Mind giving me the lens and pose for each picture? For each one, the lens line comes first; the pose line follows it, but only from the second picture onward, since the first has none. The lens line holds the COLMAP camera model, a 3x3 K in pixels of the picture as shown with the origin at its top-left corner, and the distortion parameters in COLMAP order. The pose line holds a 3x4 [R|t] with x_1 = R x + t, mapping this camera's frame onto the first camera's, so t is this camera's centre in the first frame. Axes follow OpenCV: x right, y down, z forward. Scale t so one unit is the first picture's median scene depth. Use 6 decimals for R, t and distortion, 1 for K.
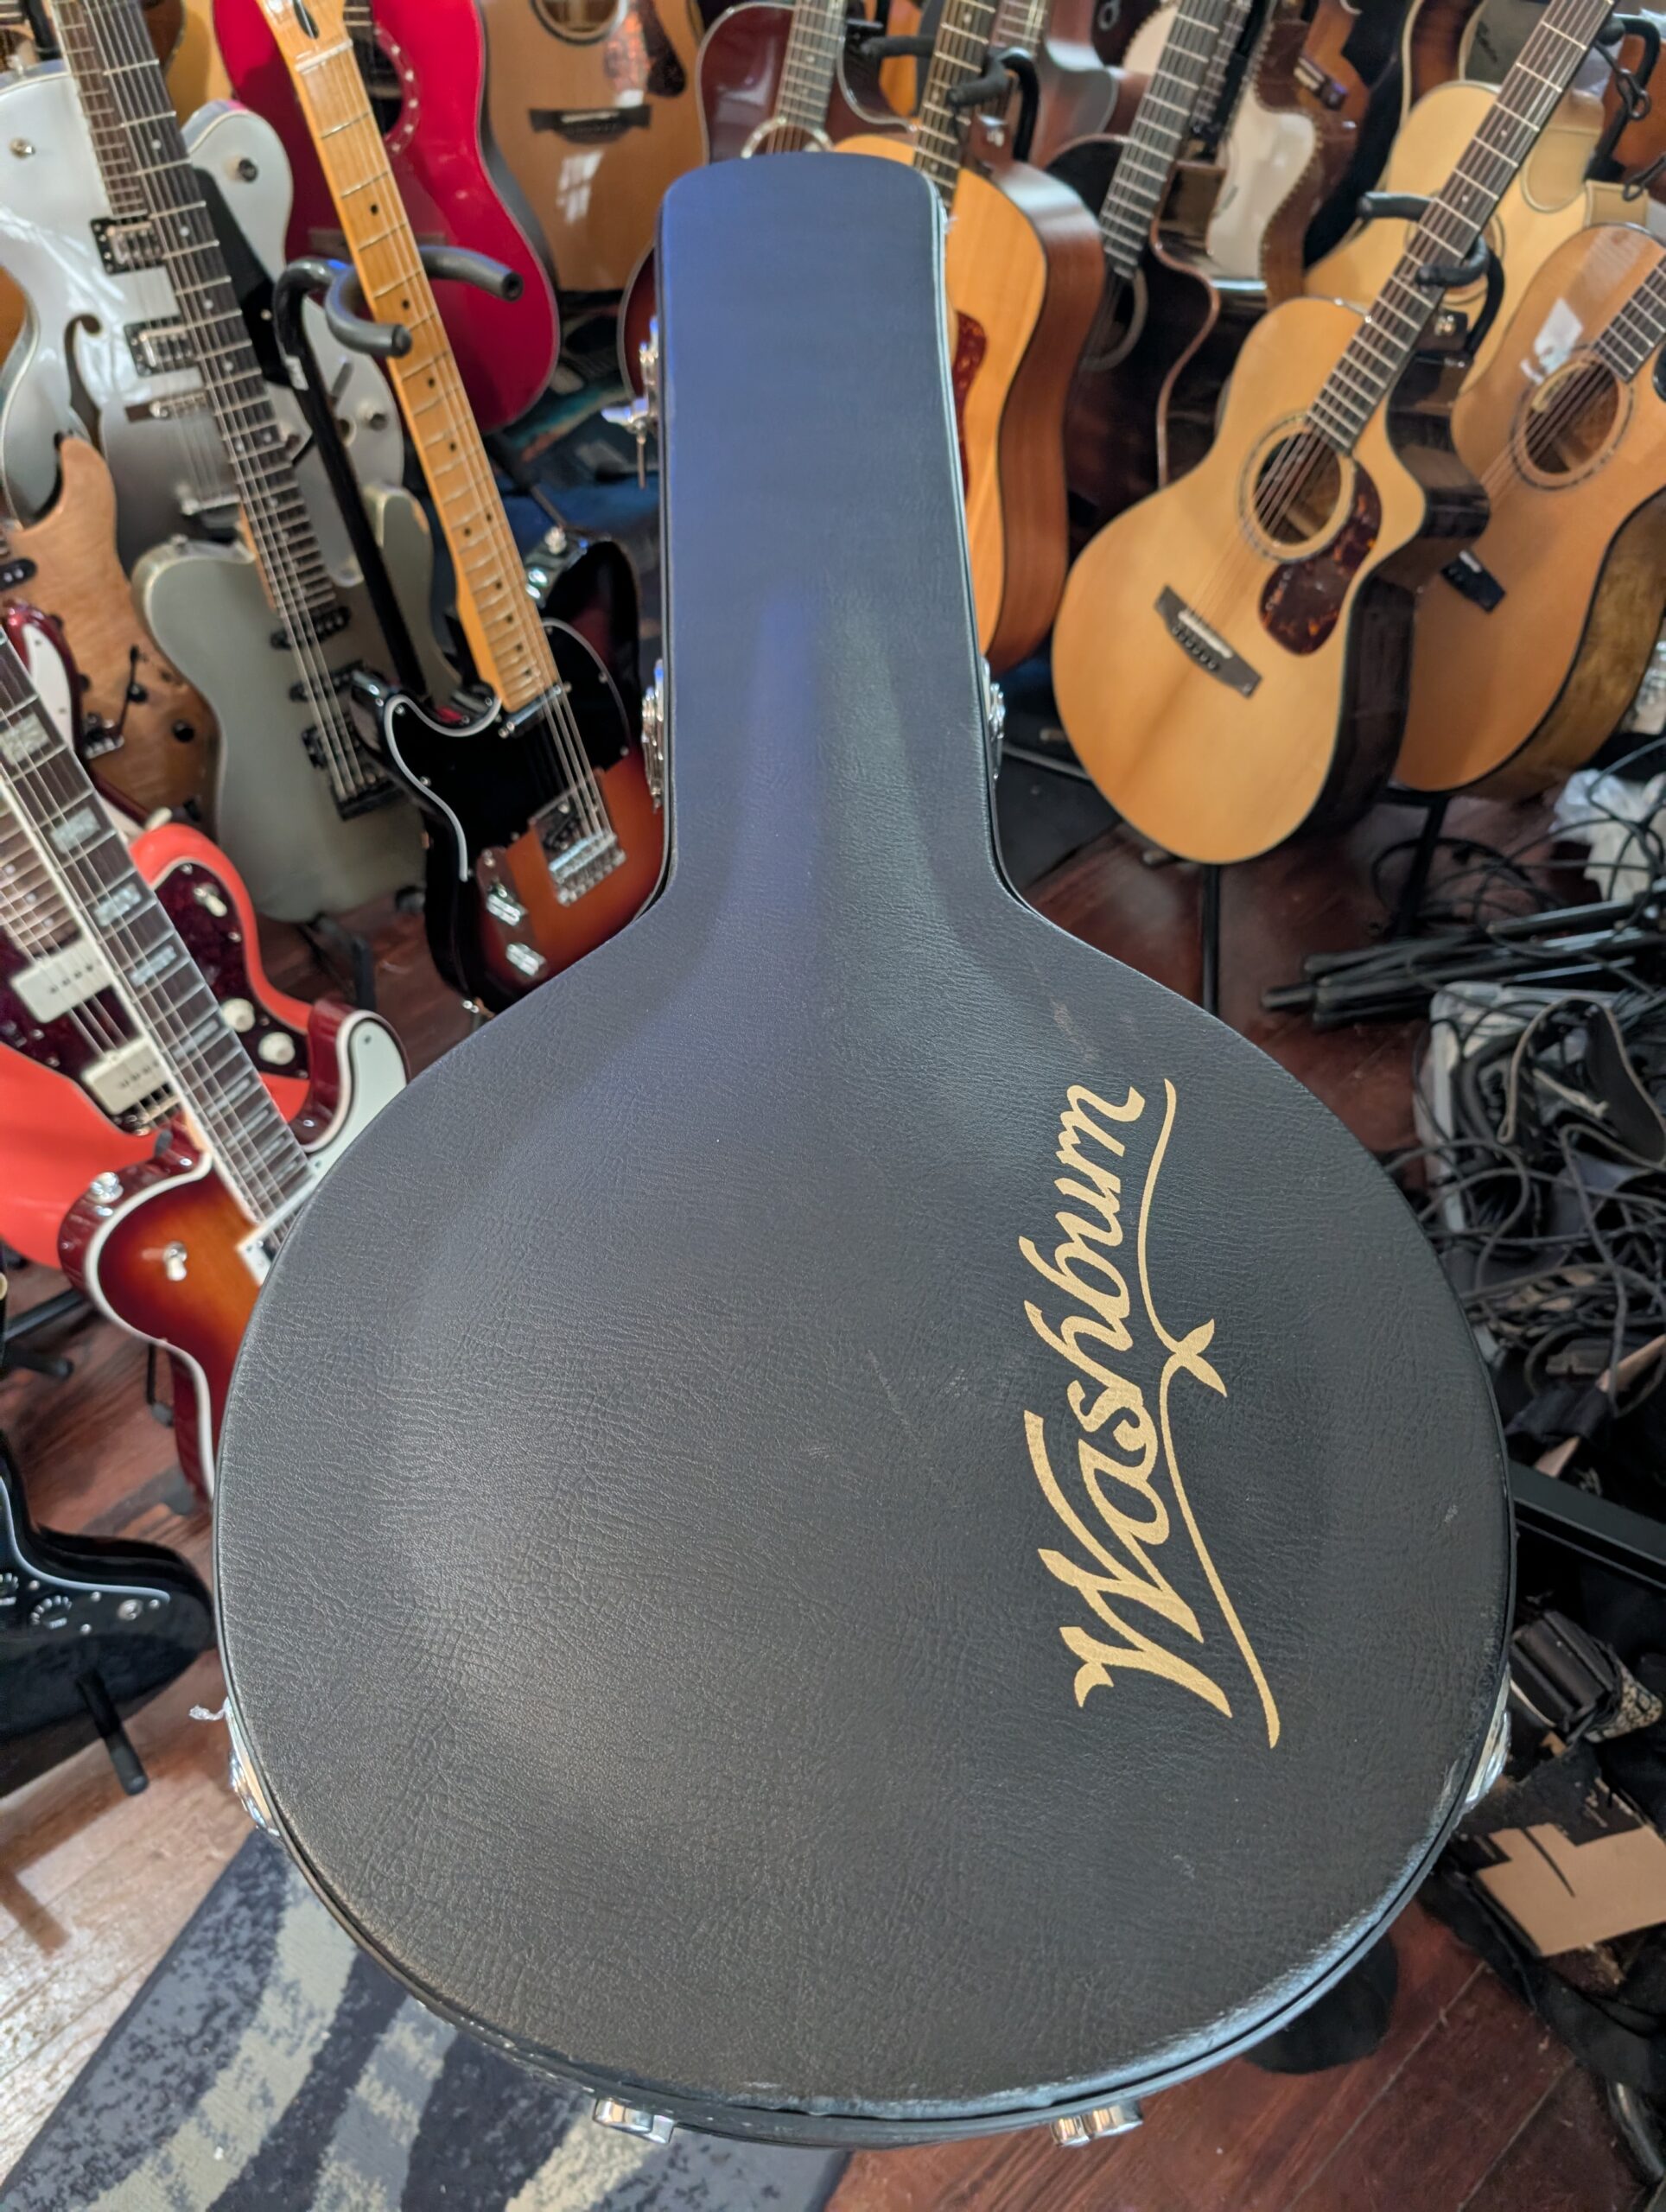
lens RADIAL K [[1555.4, 0, 819.0], [0, 1555.4, 1119.2], [0, 0, 1]] dist [-0.025894, -0.005547]
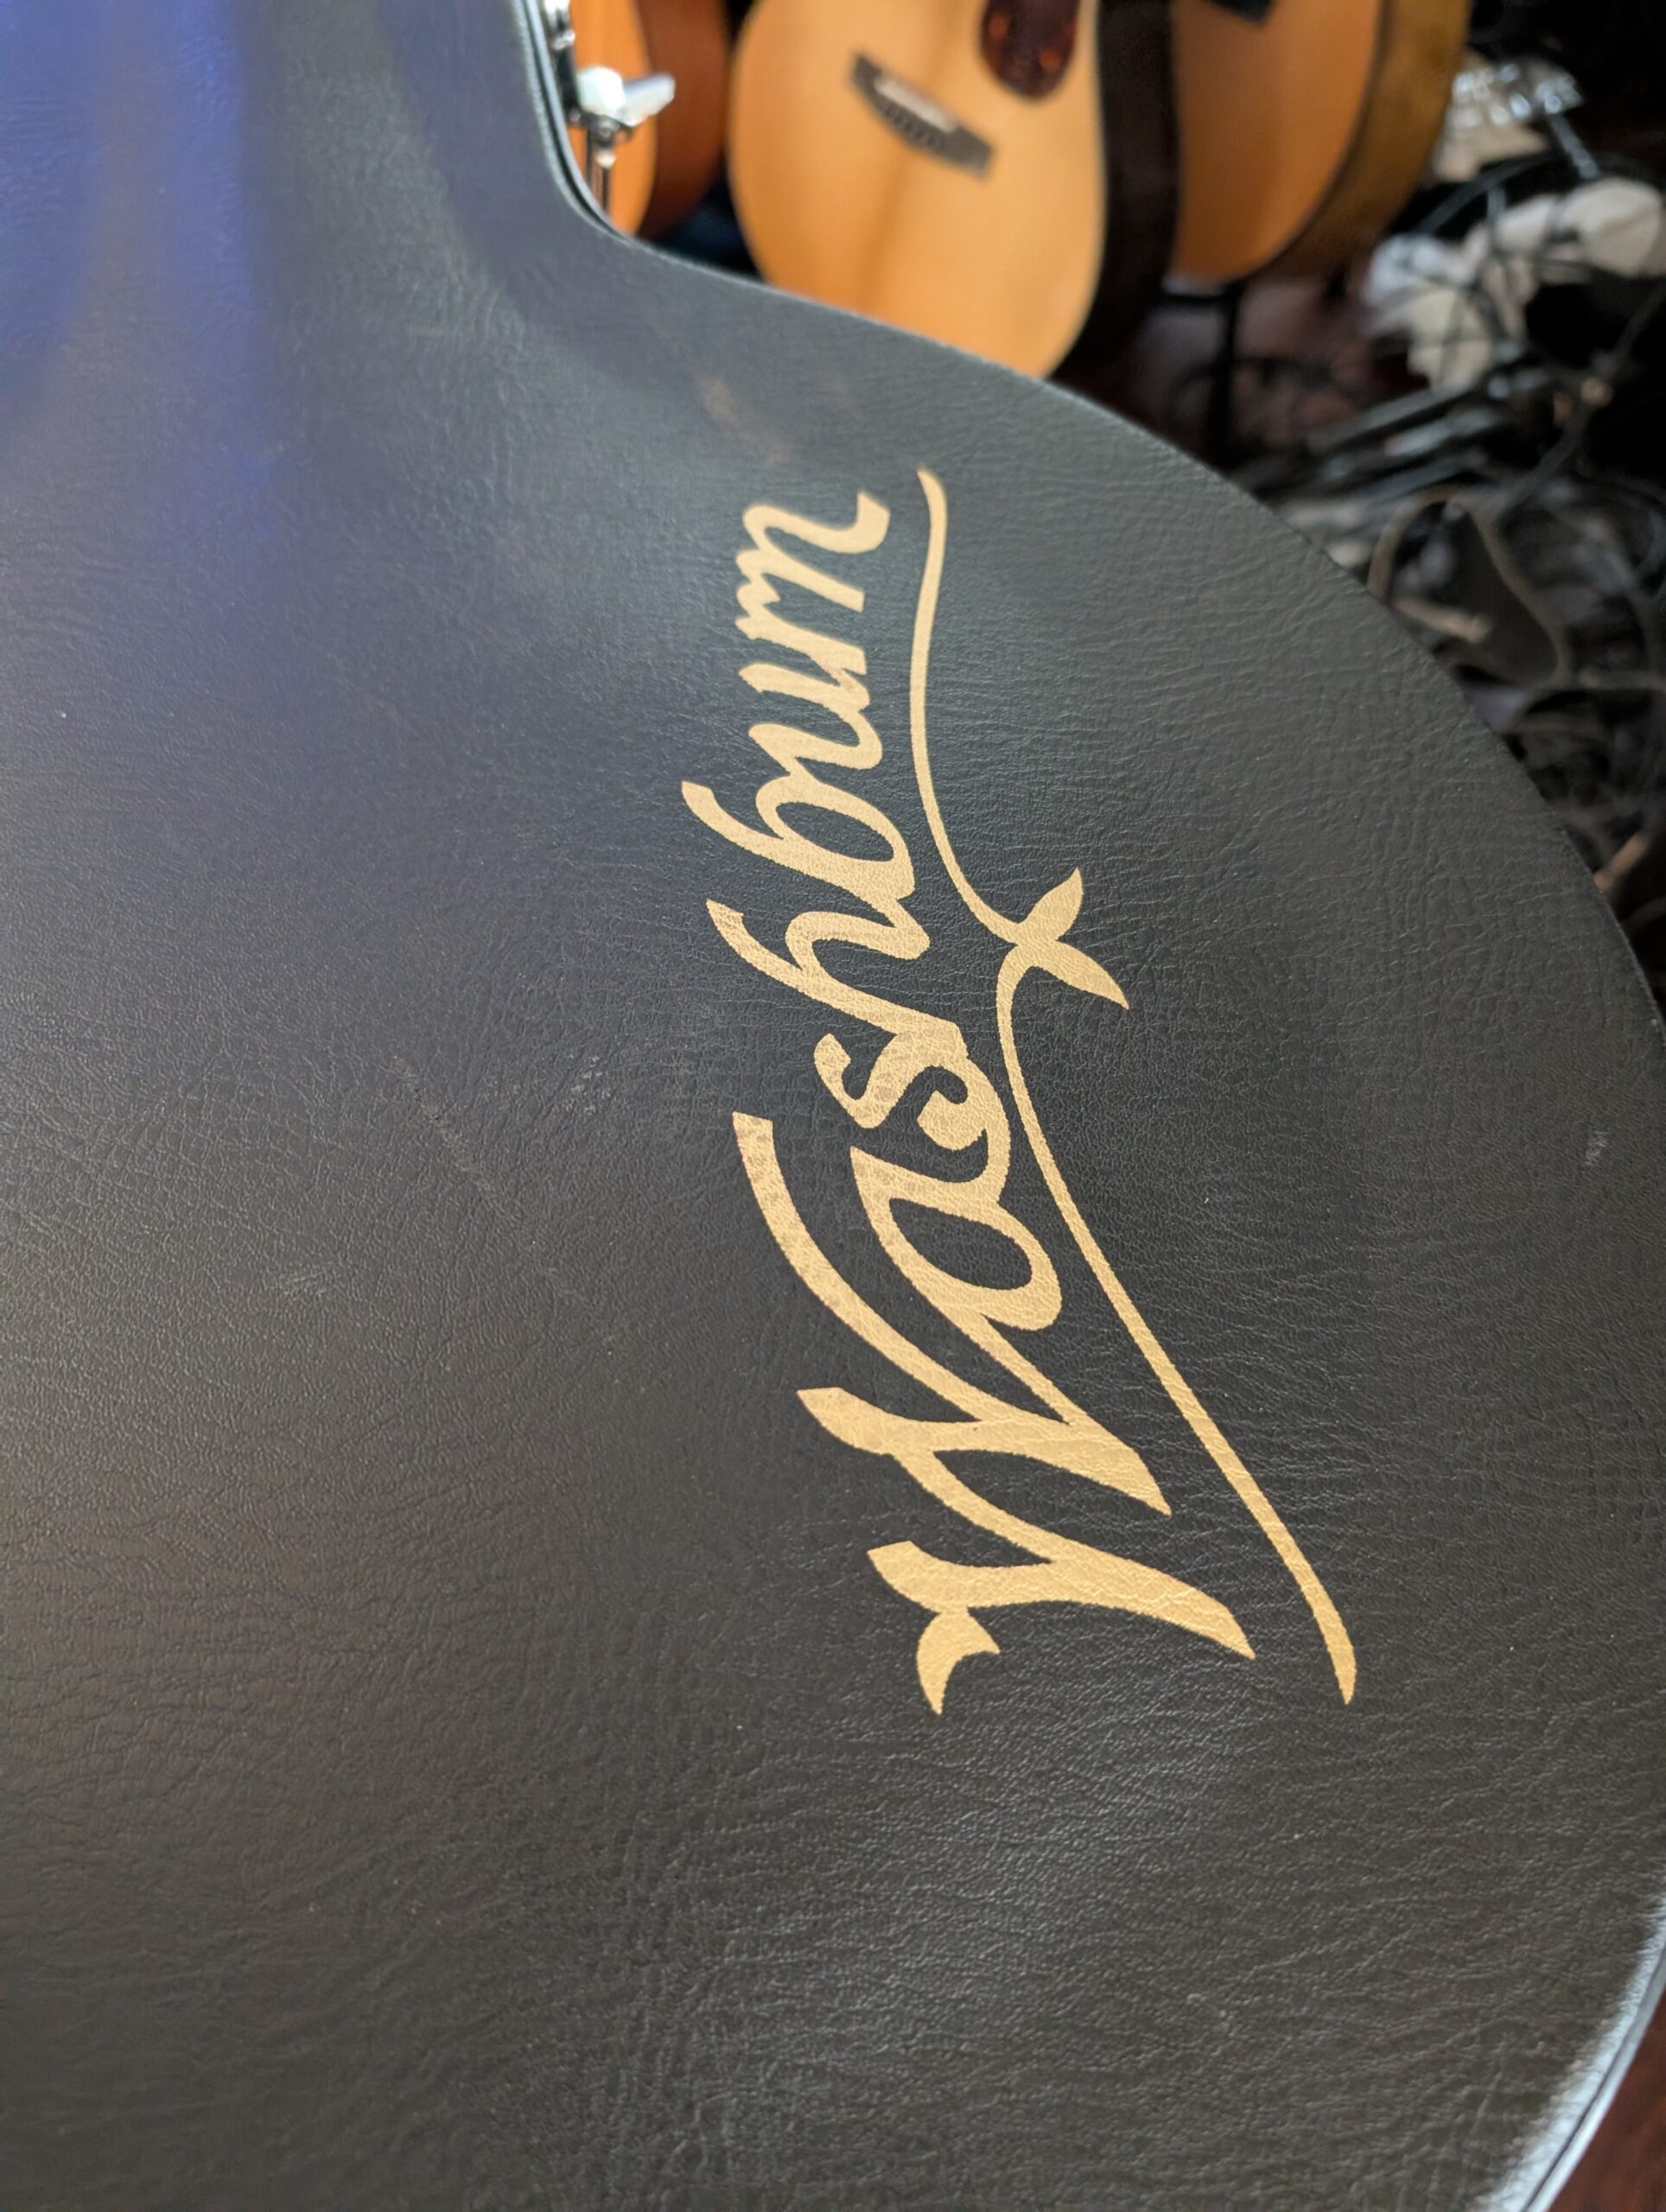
lens RADIAL K [[1555.4, 0, 810.9], [0, 1555.4, 1083.5], [0, 0, 1]] dist [-0.025894, -0.005547]
pose [[0.977694, -0.195683, 0.076305, 0.117427], [0.182560, 0.971382, 0.151952, 0.106258], [-0.103856, -0.134632, 0.985438, 0.505667]]
